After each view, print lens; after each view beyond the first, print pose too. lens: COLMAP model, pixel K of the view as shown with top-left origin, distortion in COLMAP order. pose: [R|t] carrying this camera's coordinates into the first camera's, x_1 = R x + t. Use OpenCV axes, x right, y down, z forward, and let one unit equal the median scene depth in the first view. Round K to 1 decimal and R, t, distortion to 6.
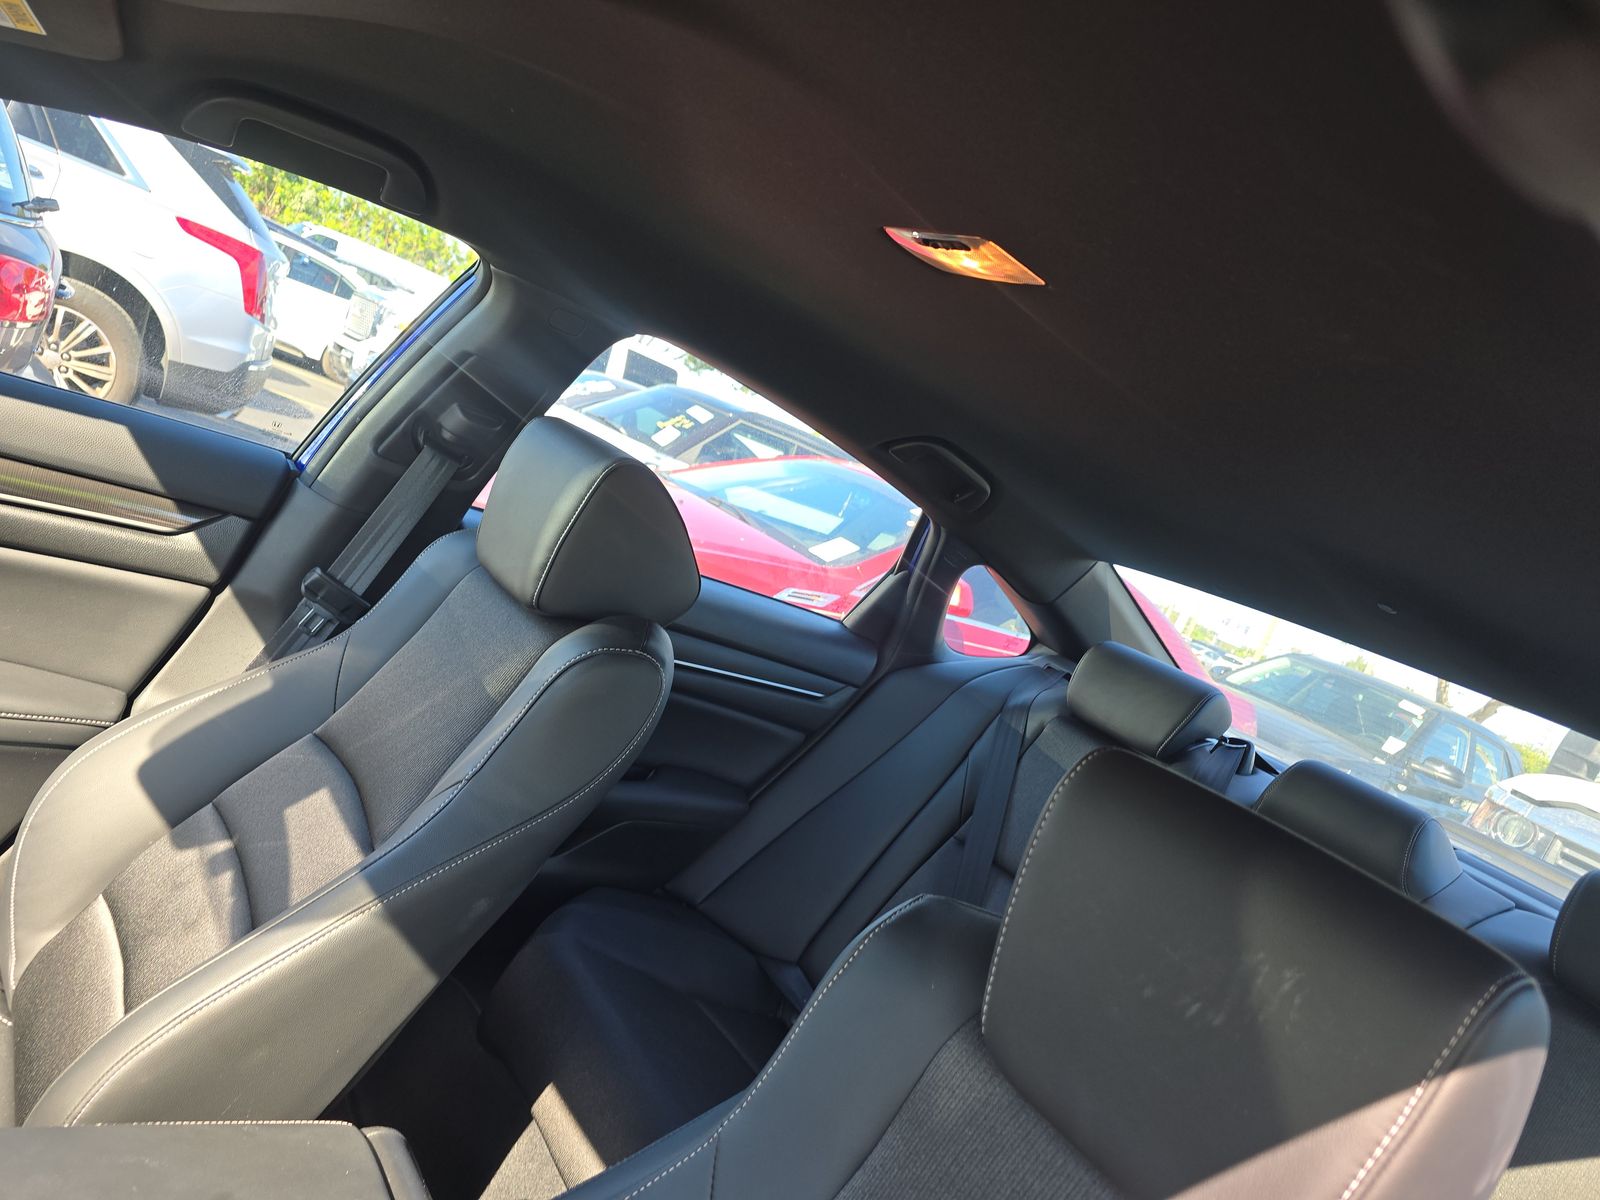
lens RADIAL K [[1121.8, 0, 799.1], [0, 1121.8, 605.6], [0, 0, 1]] dist [0.038994, -0.035425]
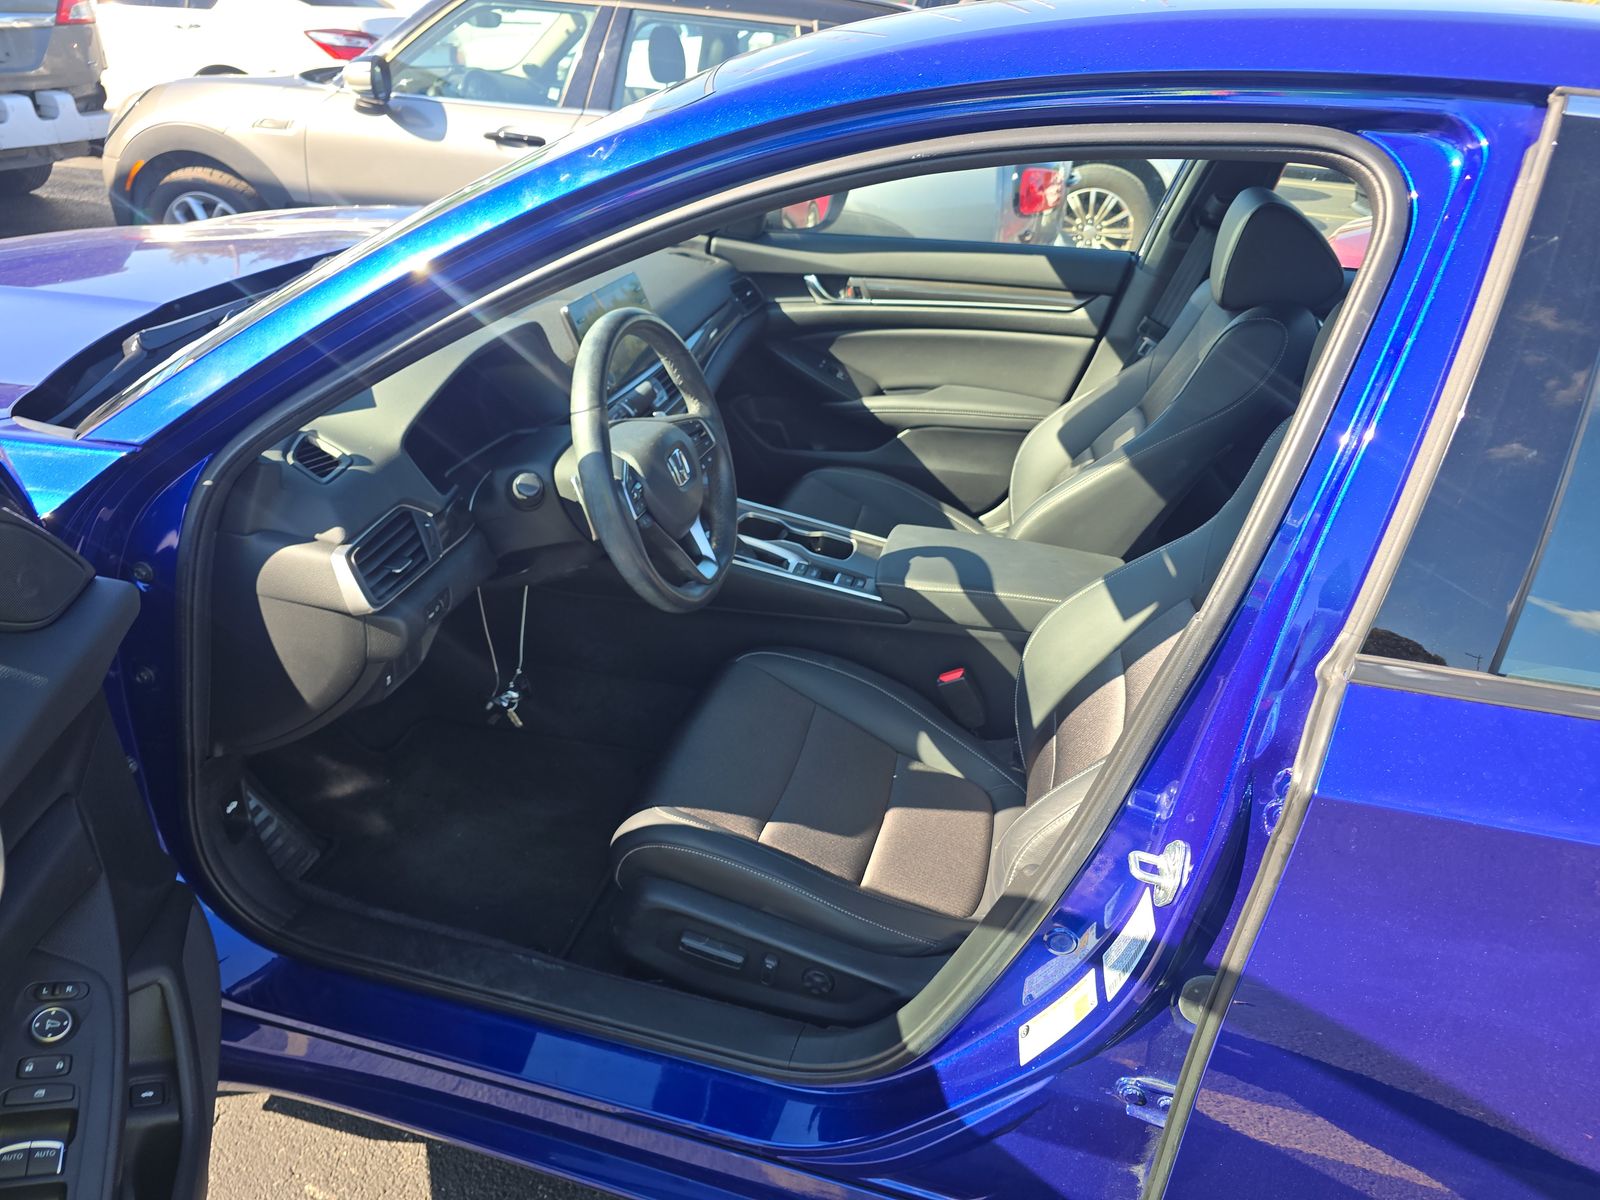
lens RADIAL K [[1121.8, 0, 797.8], [0, 1121.8, 599.4], [0, 0, 1]] dist [0.038994, -0.035425]
pose [[0.630757, 0.010750, -0.775906, 0.561332], [0.100837, 0.990290, 0.095693, 0.172614], [0.769401, -0.138599, 0.623548, -0.519566]]
